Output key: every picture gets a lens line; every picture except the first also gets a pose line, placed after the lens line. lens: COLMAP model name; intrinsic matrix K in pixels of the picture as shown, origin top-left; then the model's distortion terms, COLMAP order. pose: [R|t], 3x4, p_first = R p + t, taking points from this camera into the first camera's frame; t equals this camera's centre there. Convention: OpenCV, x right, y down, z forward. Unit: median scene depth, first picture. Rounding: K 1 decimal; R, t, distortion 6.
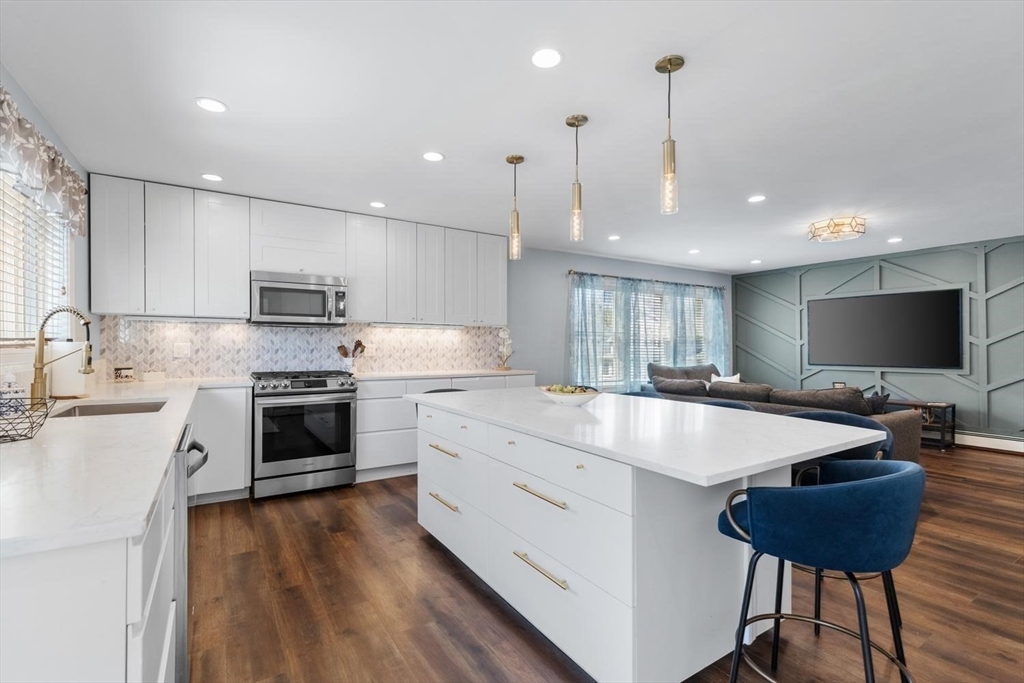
lens RADIAL K [[463.6, 0, 508.8], [0, 463.6, 345.3], [0, 0, 1]] dist [0.007770, -0.000990]
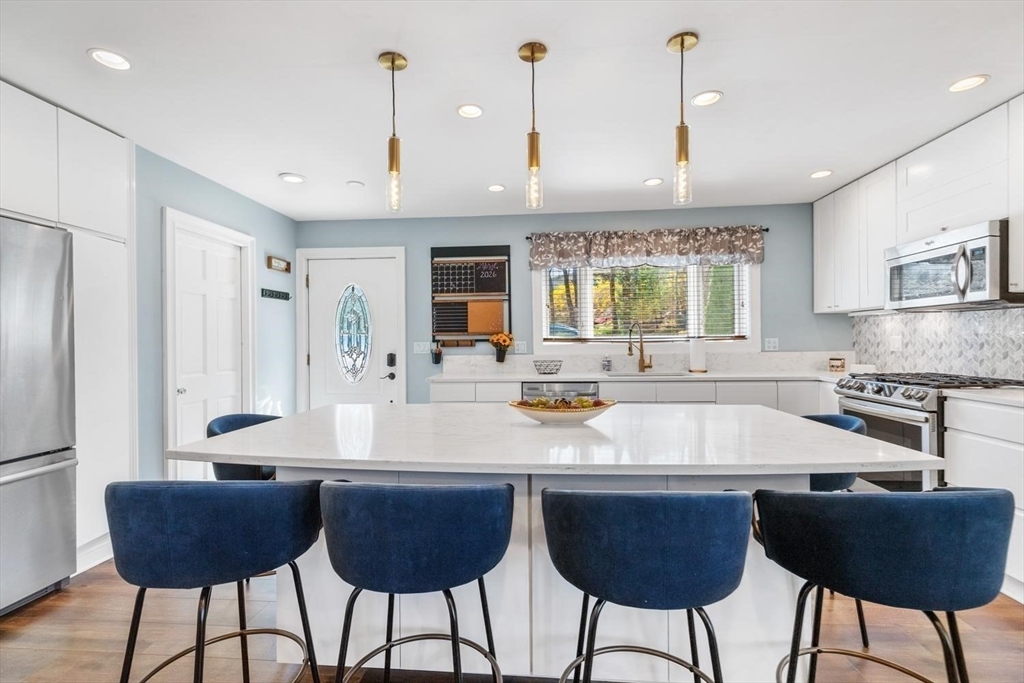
lens RADIAL K [[464.9, 0, 510.1], [0, 464.9, 341.3], [0, 0, 1]] dist [0.009748, 0.000130]
pose [[-0.606214, 0.003290, -0.795295, 0.413269], [0.009812, 0.999946, -0.003343, 0.000768], [0.795241, -0.009829, -0.606213, 0.755124]]
